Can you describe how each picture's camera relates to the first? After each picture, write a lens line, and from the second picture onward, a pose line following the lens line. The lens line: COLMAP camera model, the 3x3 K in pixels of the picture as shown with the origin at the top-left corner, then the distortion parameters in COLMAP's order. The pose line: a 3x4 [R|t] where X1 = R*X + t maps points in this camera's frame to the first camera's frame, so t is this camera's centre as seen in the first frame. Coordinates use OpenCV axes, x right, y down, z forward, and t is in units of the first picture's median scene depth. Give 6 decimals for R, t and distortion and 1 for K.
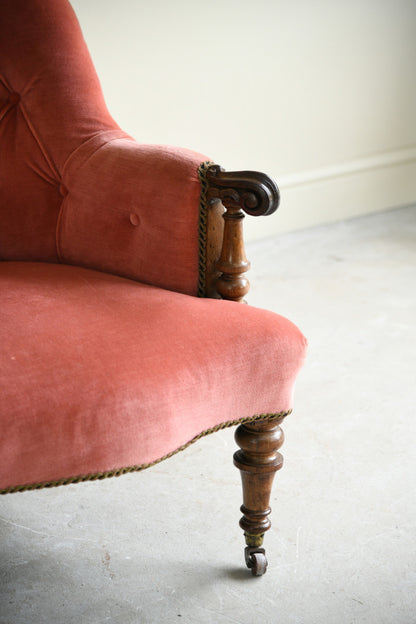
lens RADIAL K [[1965.0, 0, 204.5], [0, 1965.0, 308.8], [0, 0, 1]] dist [0.069098, 0.000000]
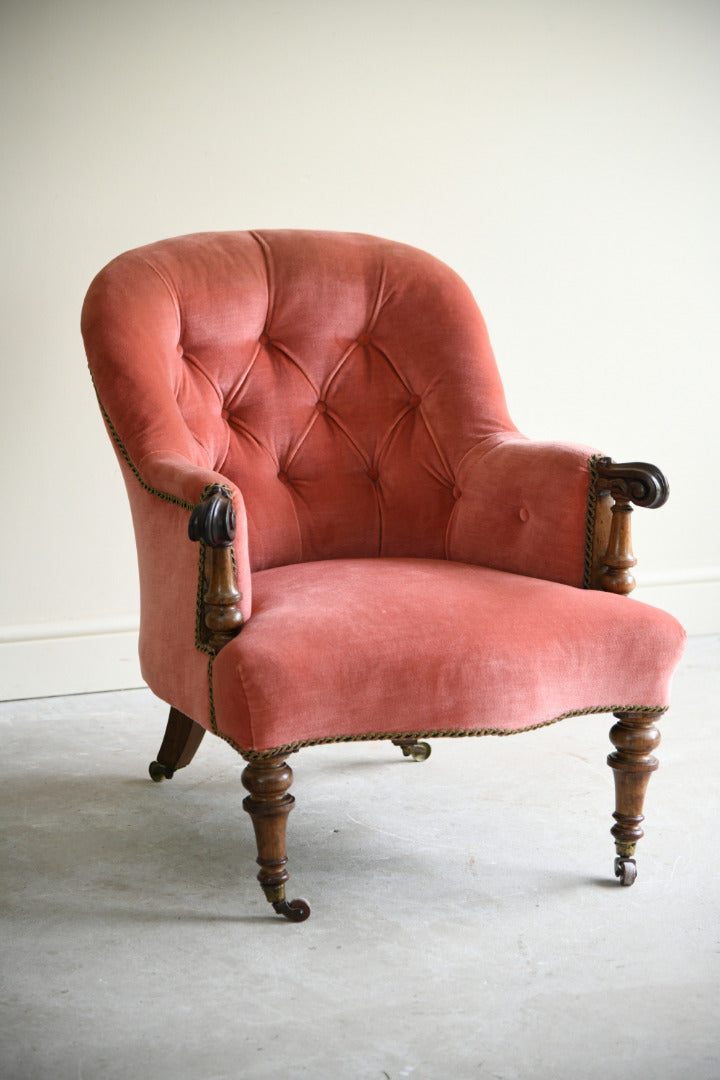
lens RADIAL K [[3064.9, 0, 364.4], [0, 3064.9, 536.9], [0, 0, 1]] dist [0.126371, 0.000000]
pose [[0.988469, 0.055060, -0.141059, 0.104184], [-0.077392, 0.984388, -0.158082, 0.217870], [0.130153, 0.167176, 0.977299, -0.508808]]
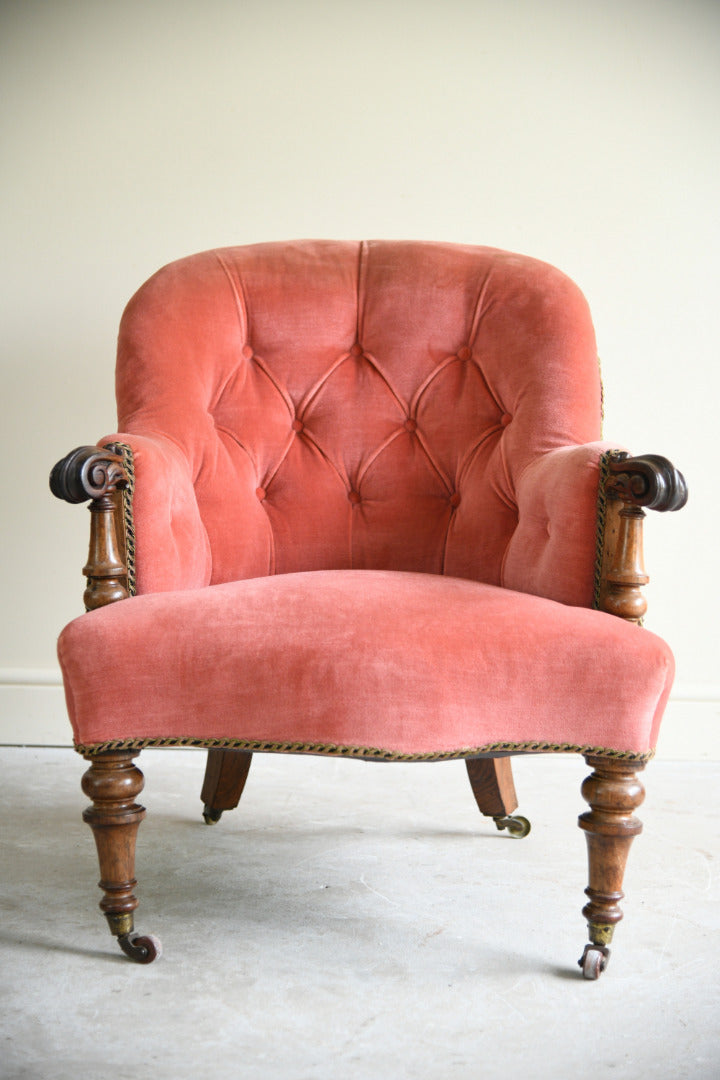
lens RADIAL K [[2189.4, 0, 349.4], [0, 2189.4, 547.2], [0, 0, 1]] dist [0.047187, 0.000000]
pose [[0.847558, 0.078578, -0.524854, 0.384559], [-0.220619, 0.951641, -0.213792, 0.180885], [0.482673, 0.296994, 0.823906, 0.215100]]
